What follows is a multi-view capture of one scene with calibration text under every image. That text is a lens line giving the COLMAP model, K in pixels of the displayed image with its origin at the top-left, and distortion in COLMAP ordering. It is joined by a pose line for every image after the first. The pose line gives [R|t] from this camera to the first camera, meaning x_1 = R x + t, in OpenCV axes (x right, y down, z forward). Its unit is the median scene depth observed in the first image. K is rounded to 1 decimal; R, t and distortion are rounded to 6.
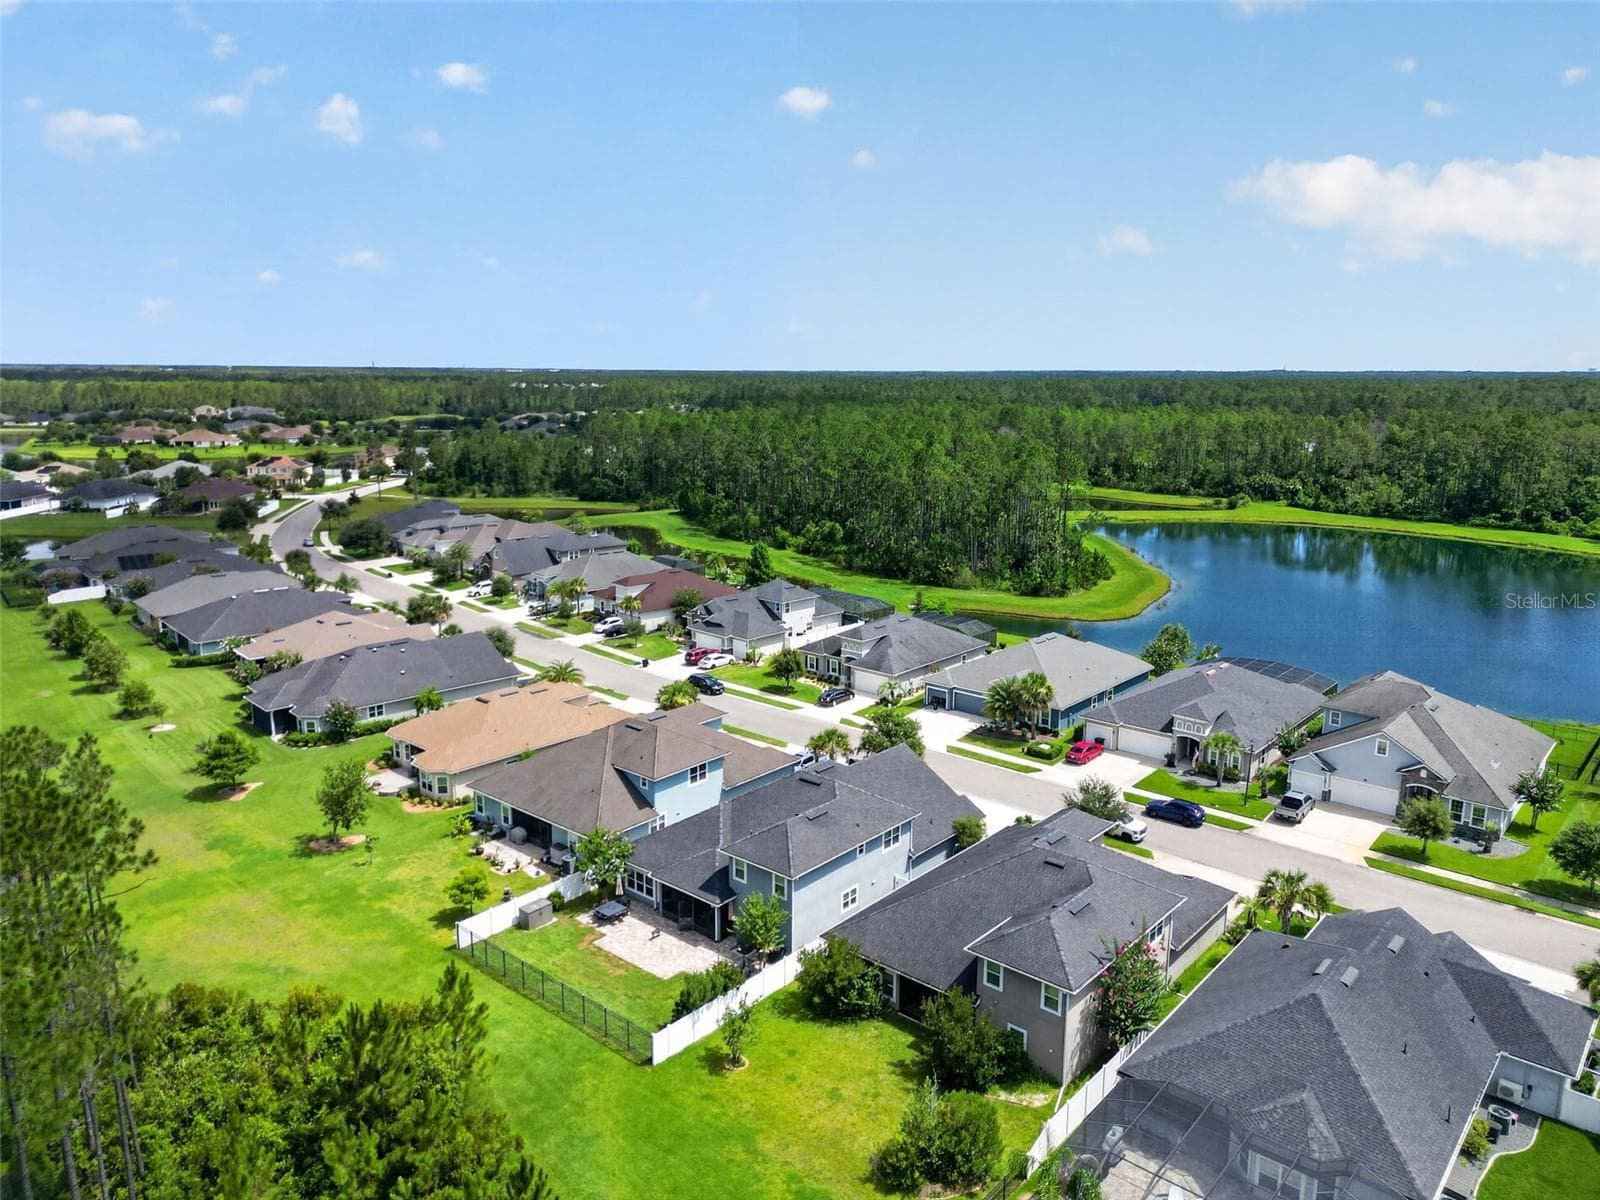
lens RADIAL K [[1125.7, 0, 798.5], [0, 1125.7, 603.2], [0, 0, 1]] dist [0.047934, -0.033206]
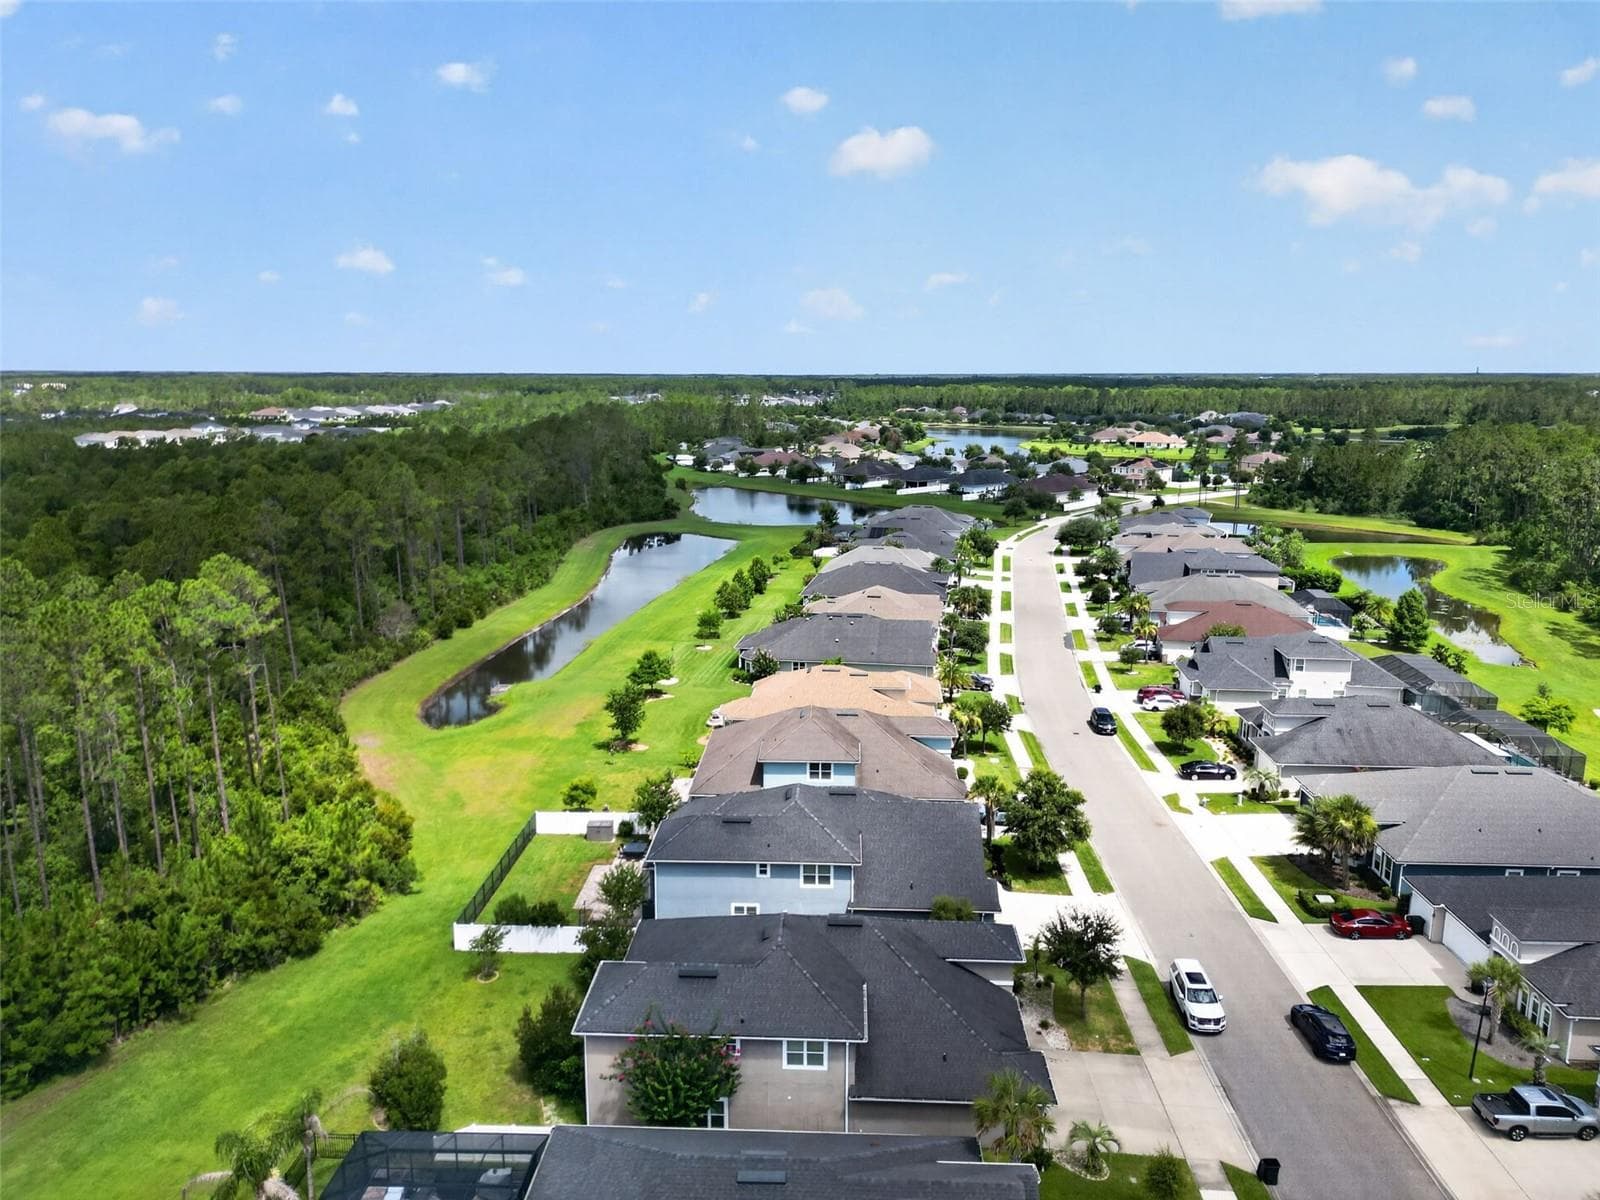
lens RADIAL K [[1125.7, 0, 796.0], [0, 1125.7, 597.3], [0, 0, 1]] dist [0.047934, -0.033206]
pose [[0.613590, 0.151362, -0.774982, 0.508991], [-0.159995, 0.984930, 0.065692, -0.050888], [0.773246, 0.083685, 0.628560, 0.257910]]
